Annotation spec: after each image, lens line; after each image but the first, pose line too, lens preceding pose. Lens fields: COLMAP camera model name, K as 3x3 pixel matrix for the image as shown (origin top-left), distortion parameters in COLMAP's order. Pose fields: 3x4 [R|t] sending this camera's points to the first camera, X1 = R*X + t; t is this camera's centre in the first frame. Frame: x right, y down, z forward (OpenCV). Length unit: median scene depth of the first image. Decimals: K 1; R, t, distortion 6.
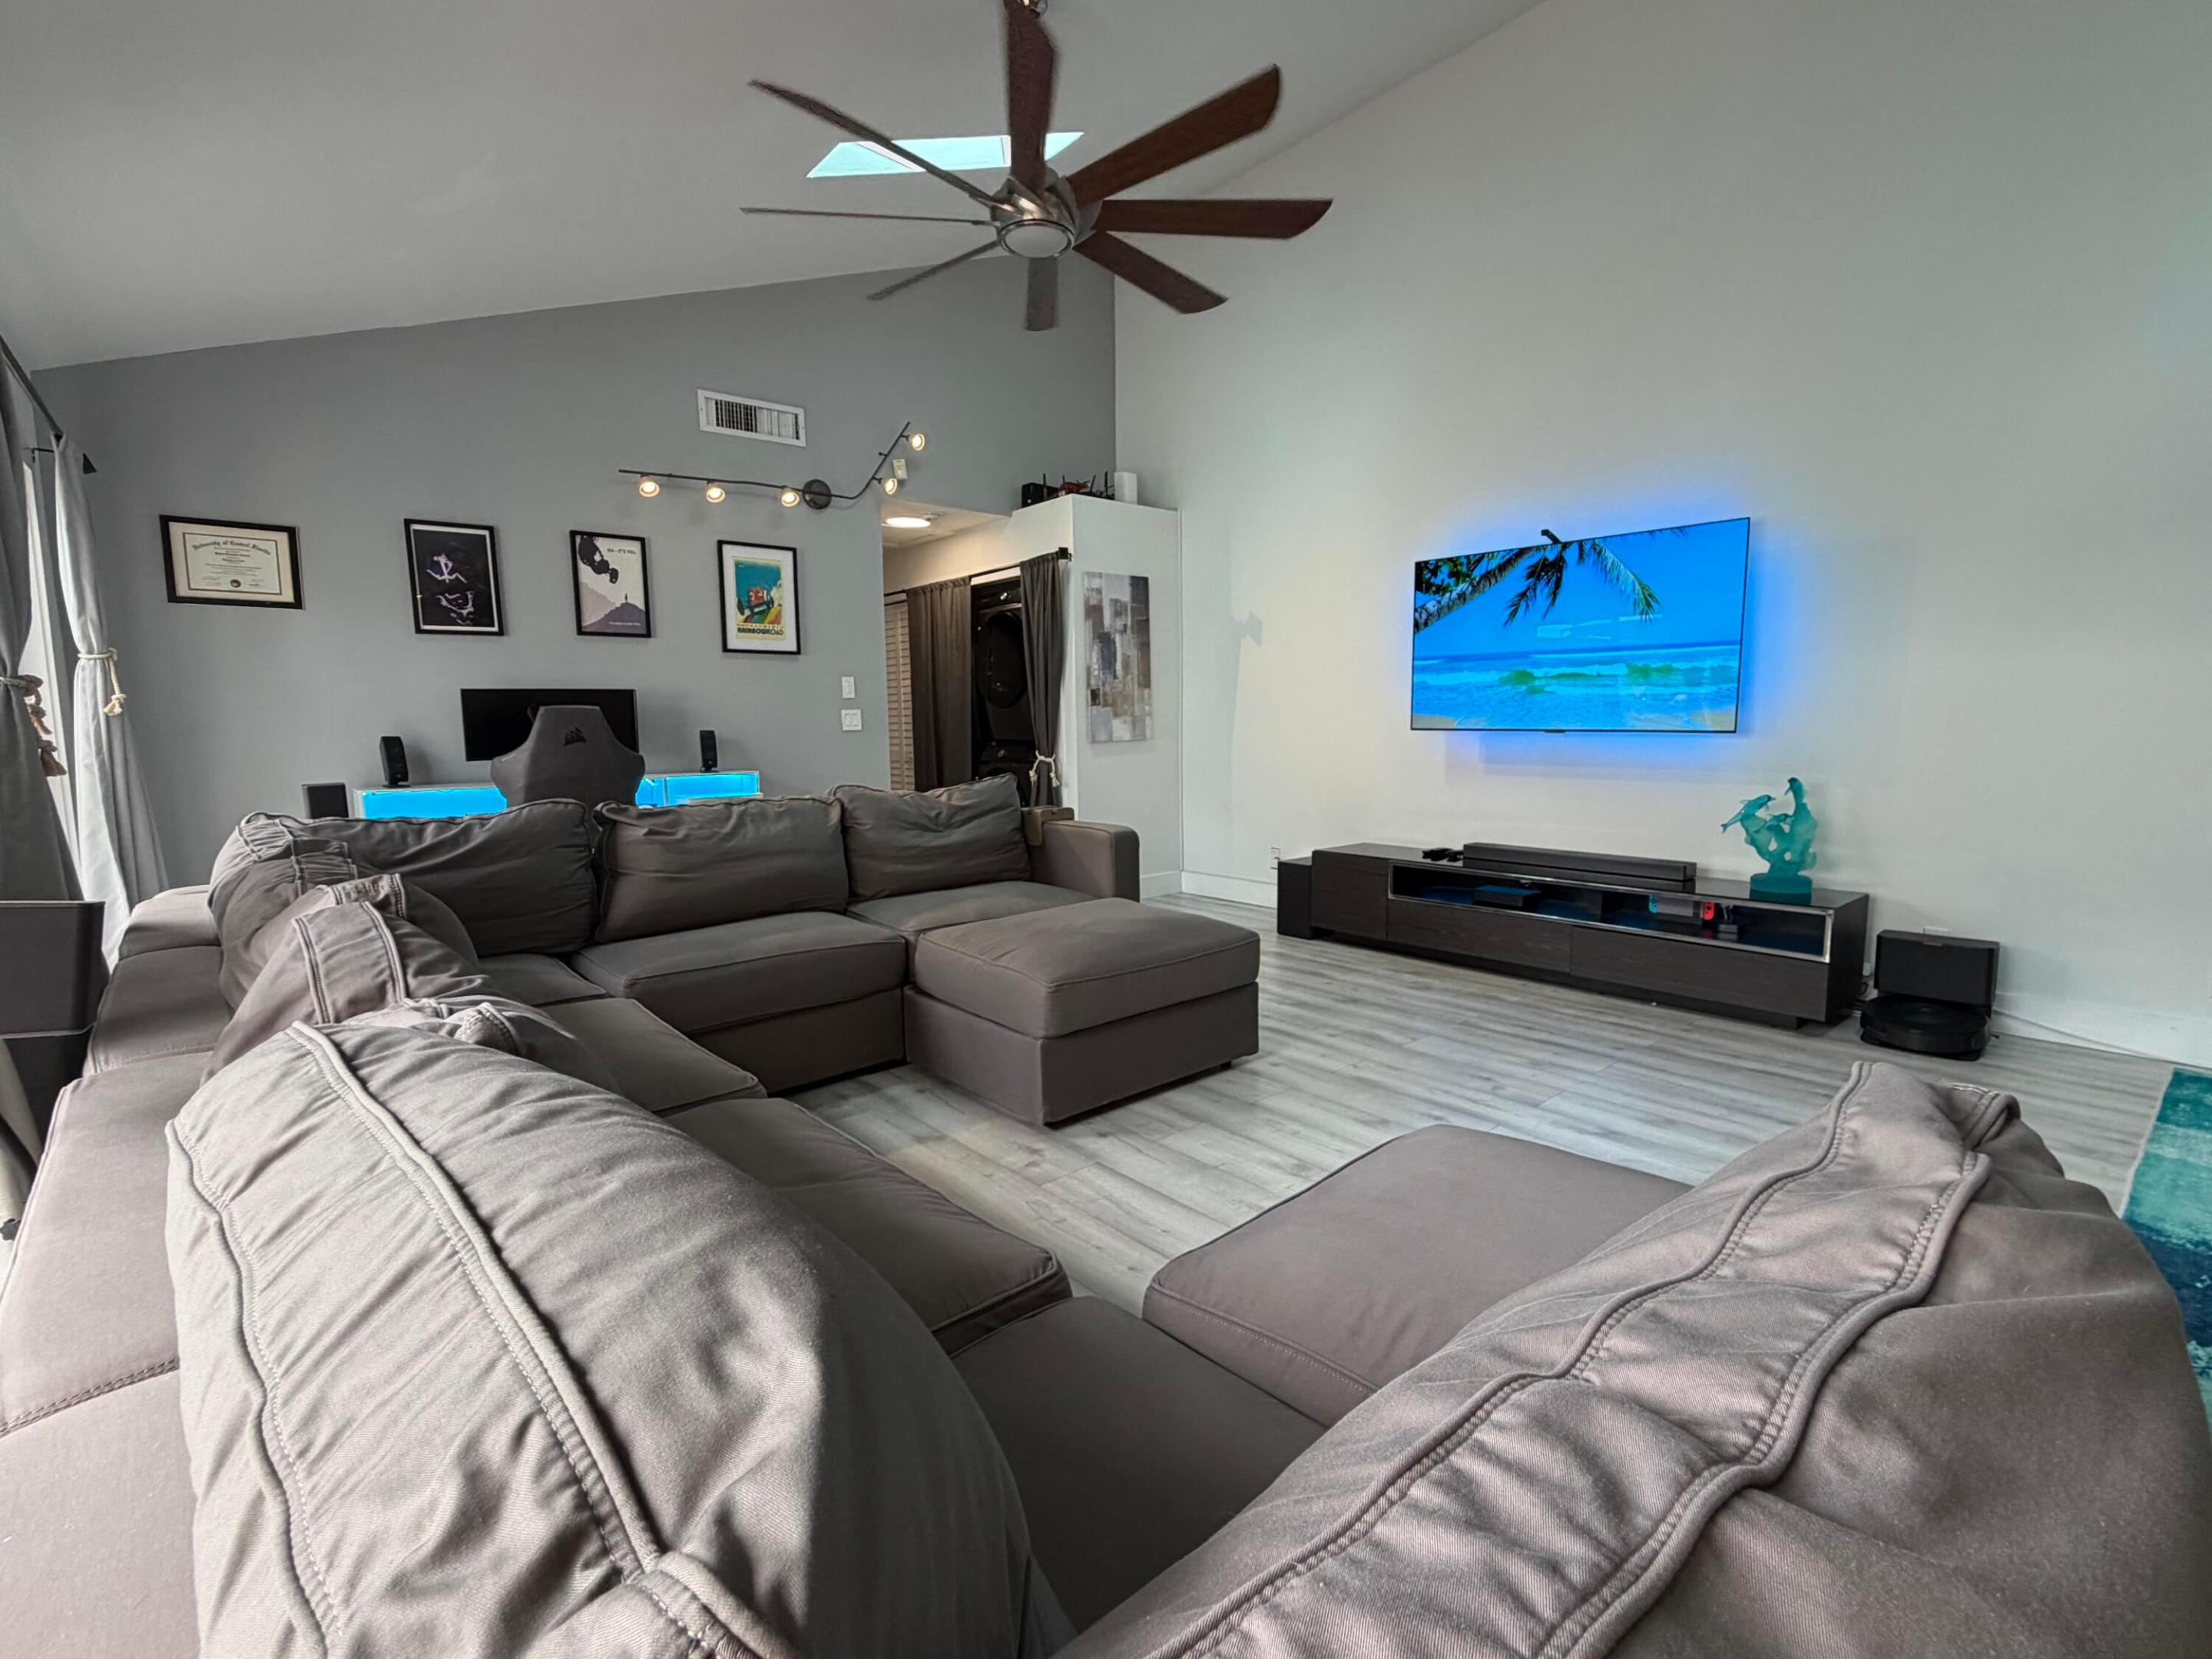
lens RADIAL K [[1013.3, 0, 1110.6], [0, 1013.3, 827.7], [0, 0, 1]] dist [0.001881, 0.000405]
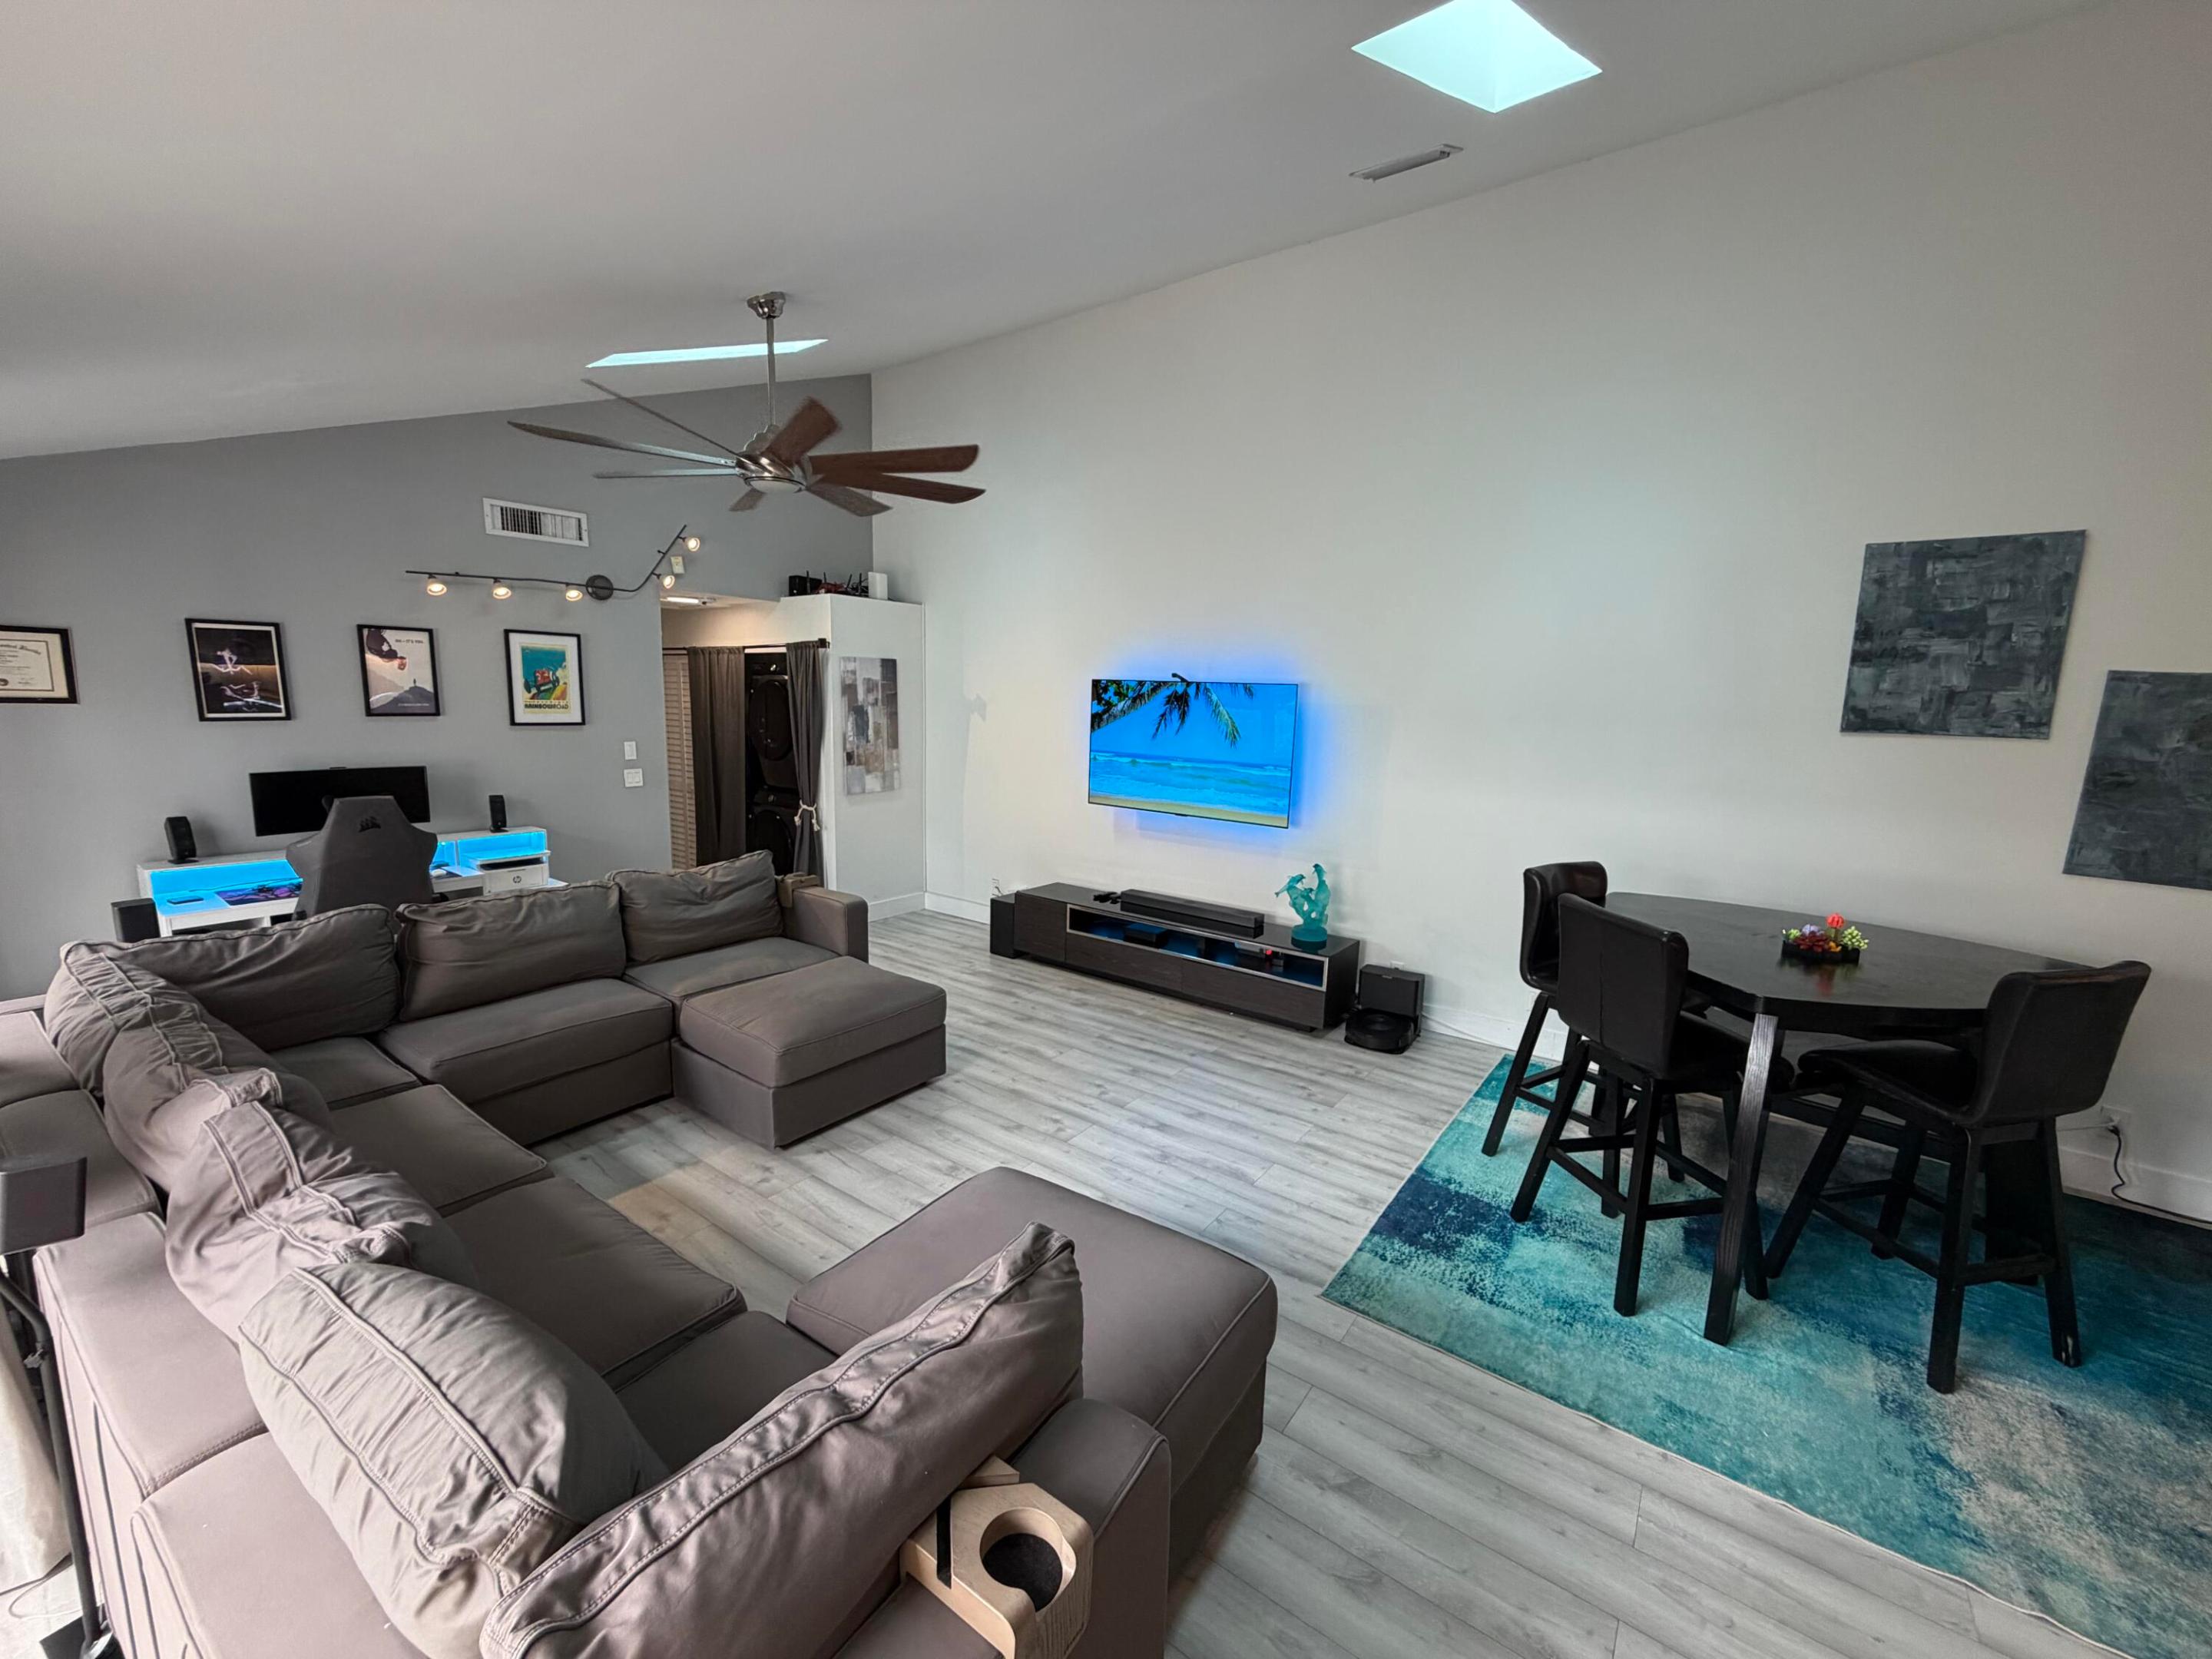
lens RADIAL K [[879.5, 0, 1101.3], [0, 879.5, 833.5], [0, 0, 1]] dist [0.001986, -0.000238]
pose [[0.974145, 0.005580, 0.225854, 0.076778], [-0.014698, 0.999142, 0.038711, -0.155915], [-0.225444, -0.041029, 0.973392, -0.214761]]
